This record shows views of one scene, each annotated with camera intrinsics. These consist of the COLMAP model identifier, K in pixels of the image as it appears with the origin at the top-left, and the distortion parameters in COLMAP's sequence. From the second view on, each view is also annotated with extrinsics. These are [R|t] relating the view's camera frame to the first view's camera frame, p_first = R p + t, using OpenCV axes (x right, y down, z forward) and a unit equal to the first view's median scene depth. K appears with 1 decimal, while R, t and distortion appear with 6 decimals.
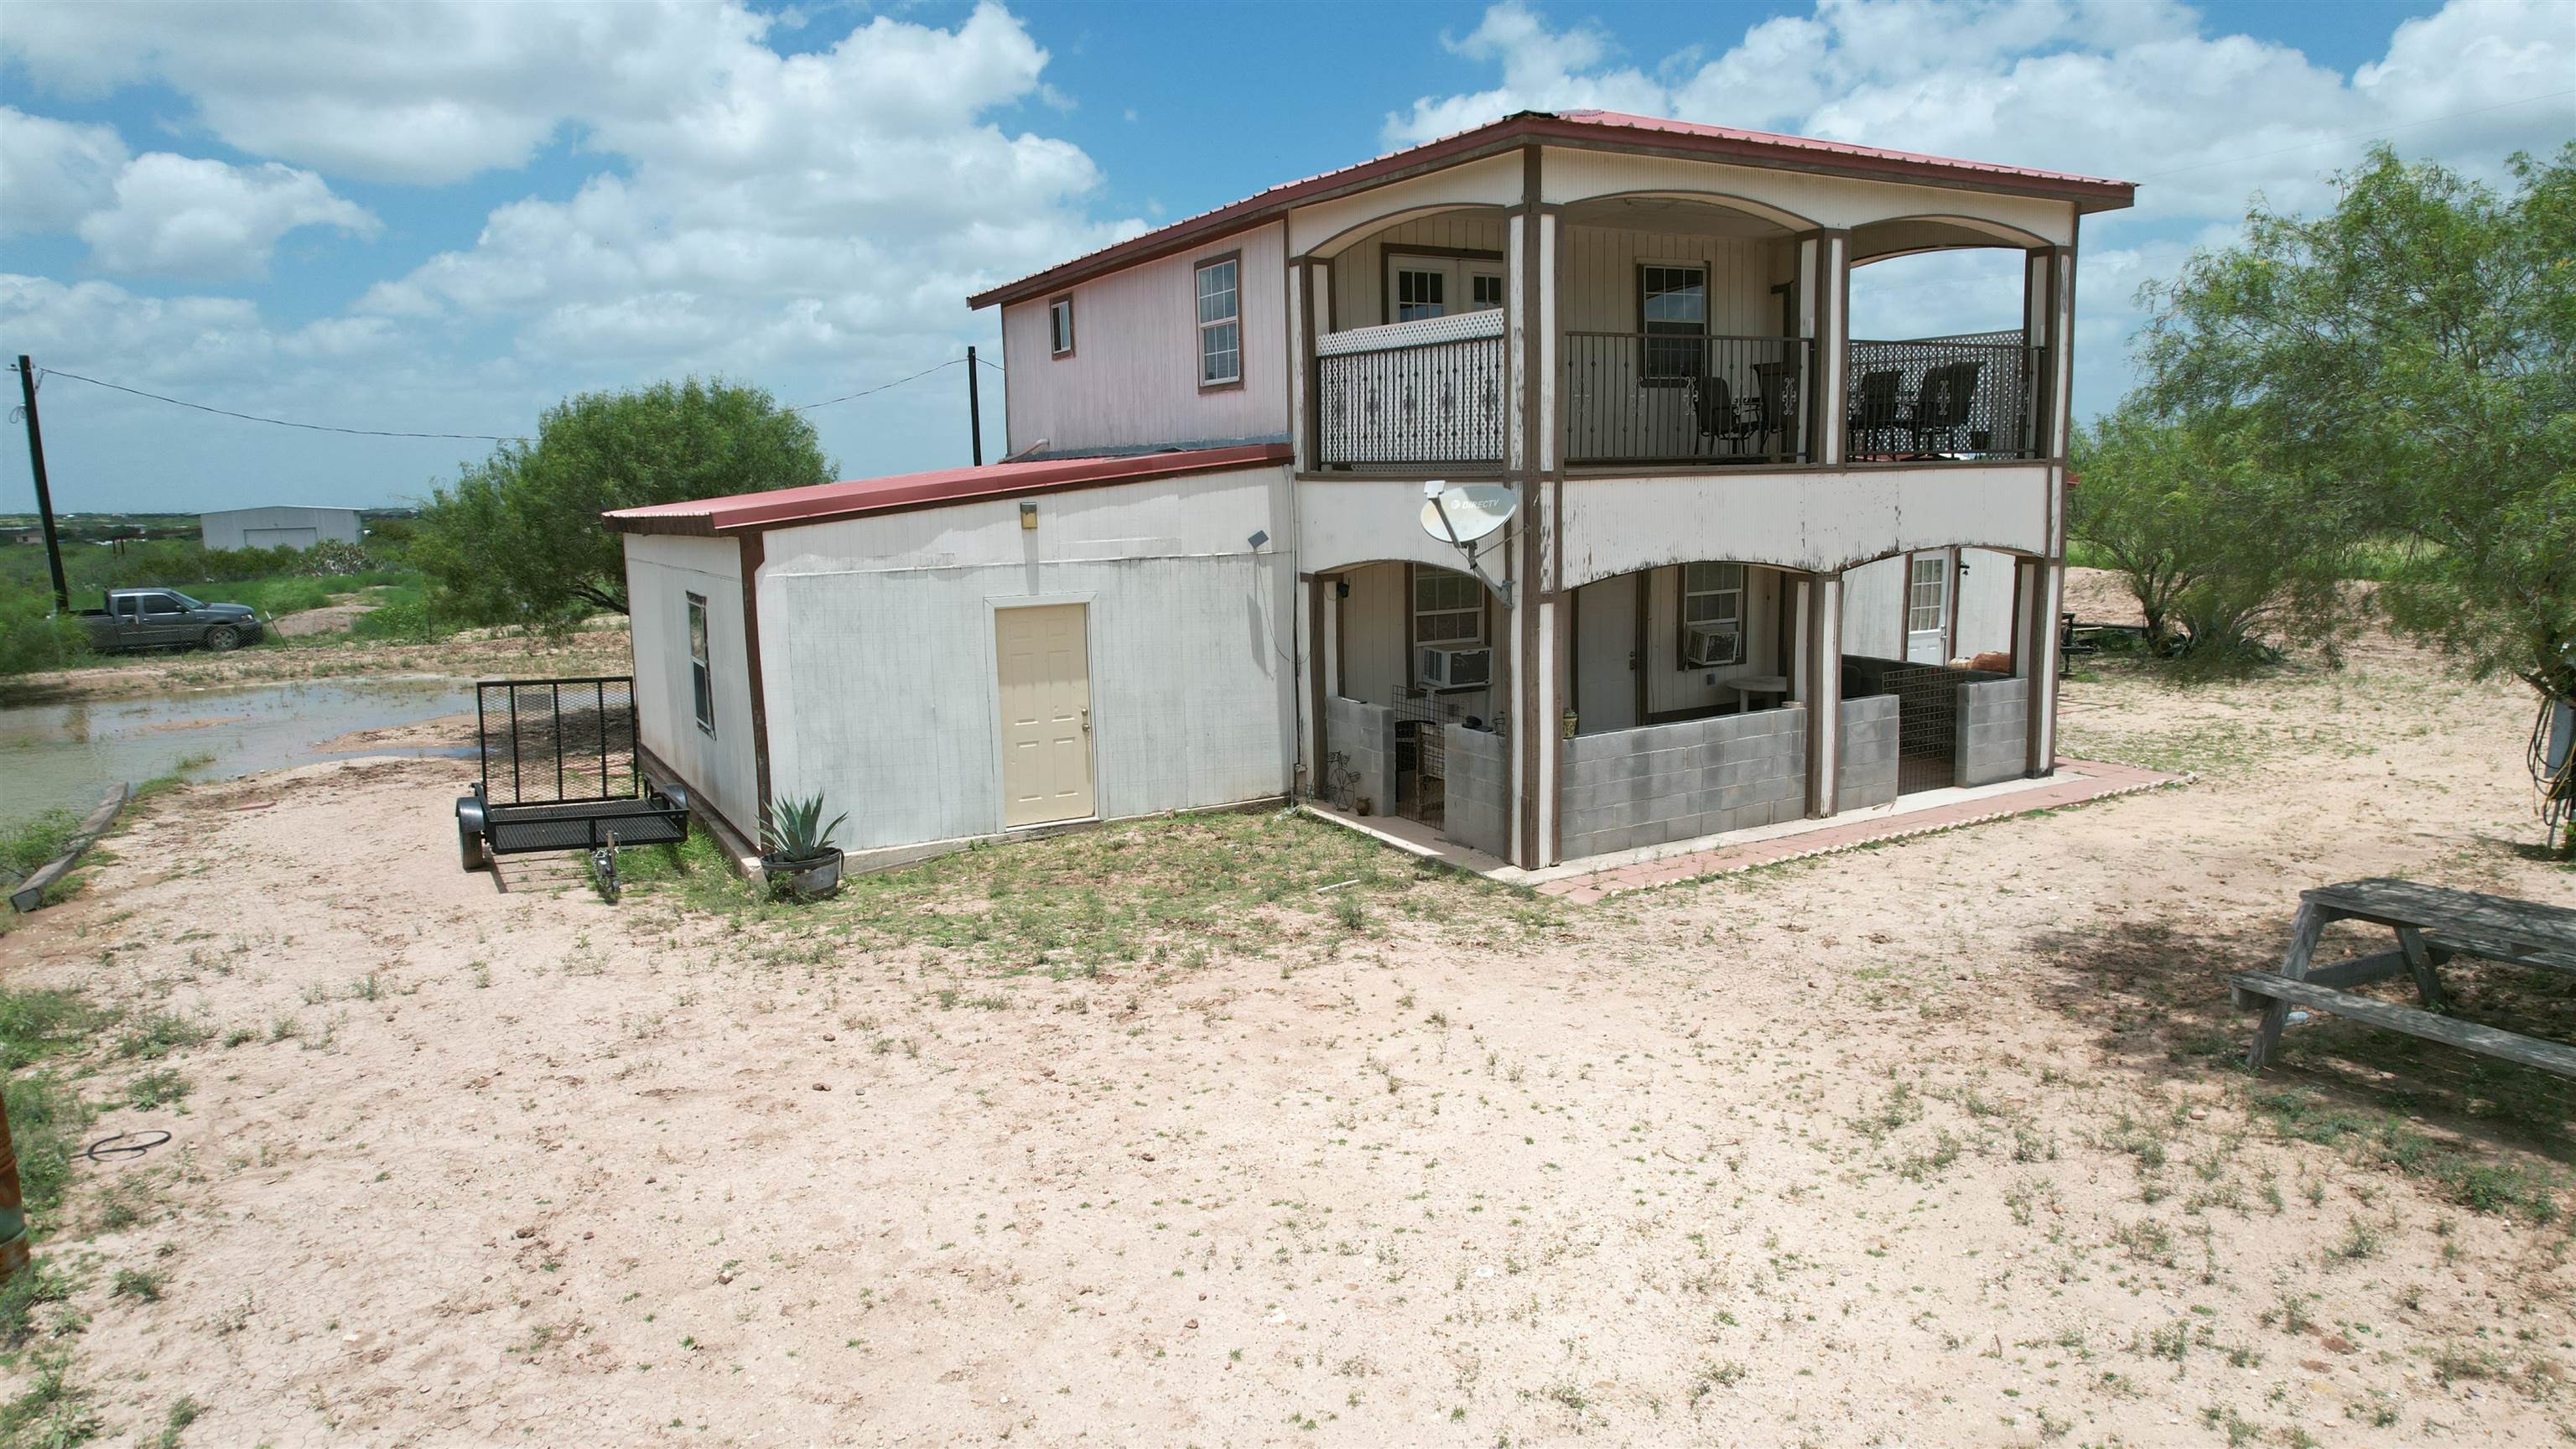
lens RADIAL K [[1851.4, 0, 1277.9], [0, 1851.4, 817.0], [0, 0, 1]] dist [-0.055240, 0.003765]
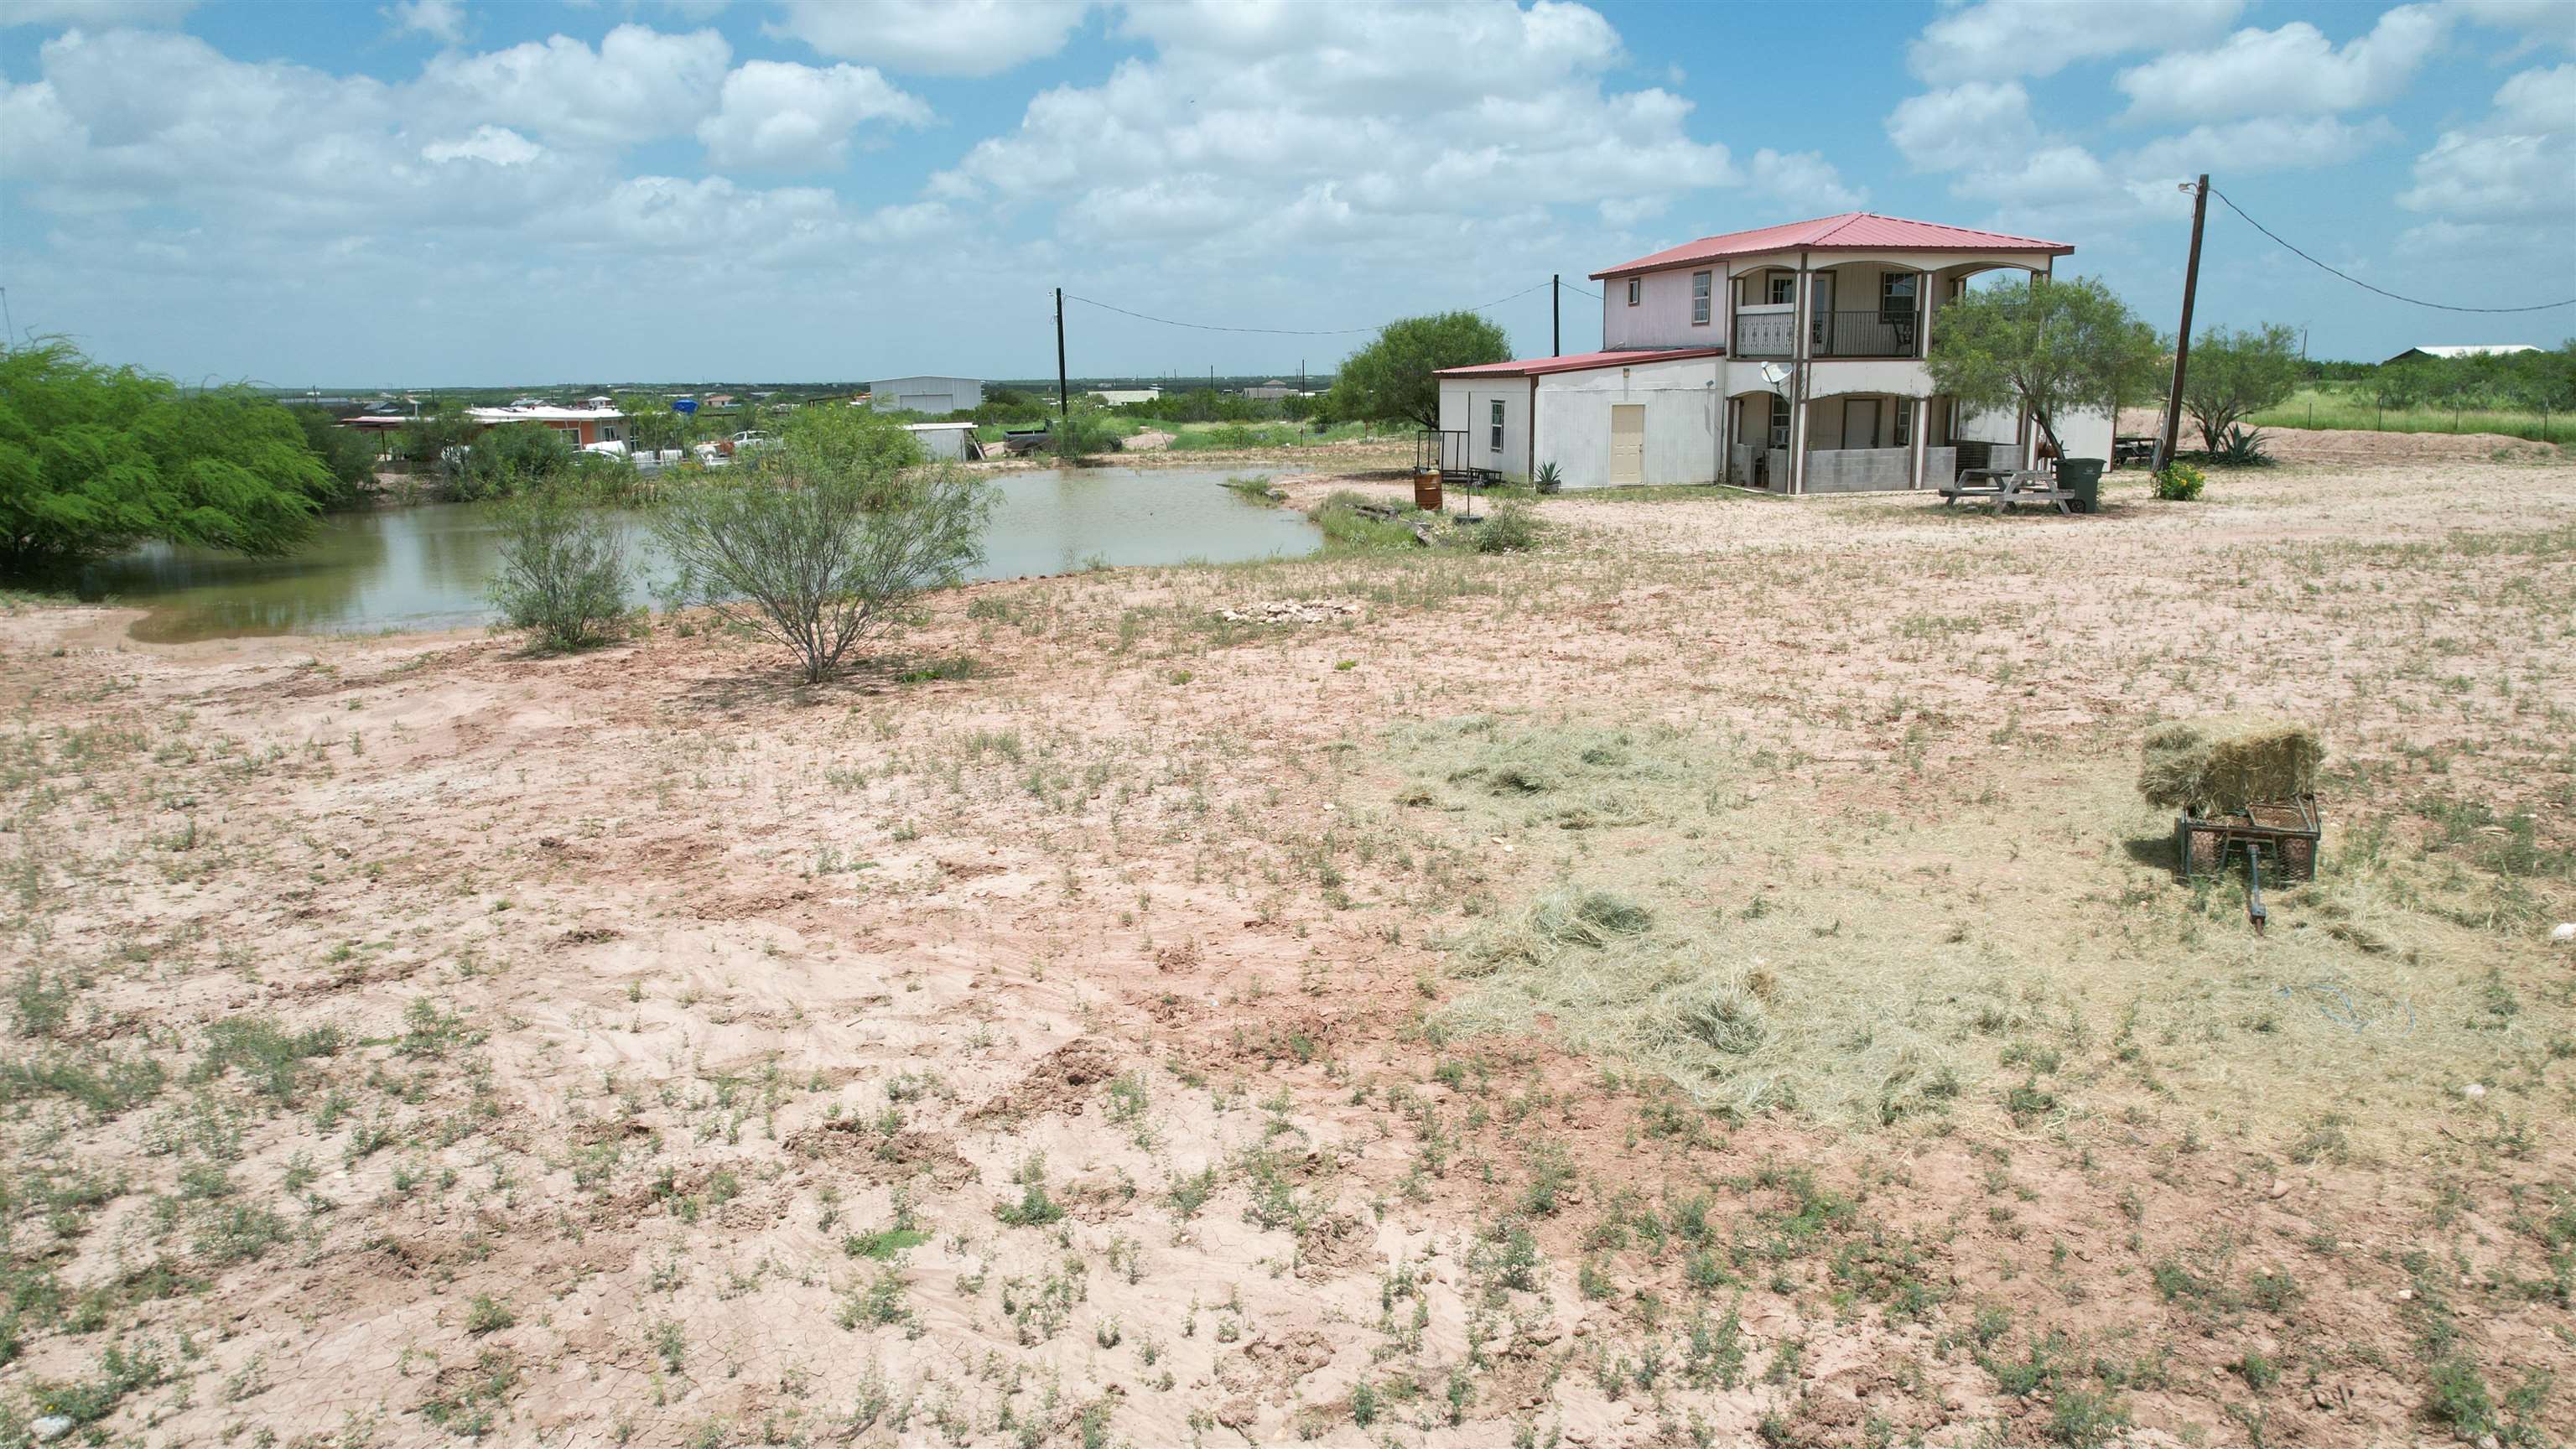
lens RADIAL K [[1851.4, 0, 1277.9], [0, 1851.4, 817.0], [0, 0, 1]] dist [-0.055240, 0.003765]
pose [[0.964224, 0.070119, -0.255647, 0.112040], [-0.054822, 0.996280, 0.066485, 0.334022], [0.259358, -0.050091, 0.964481, -1.772216]]
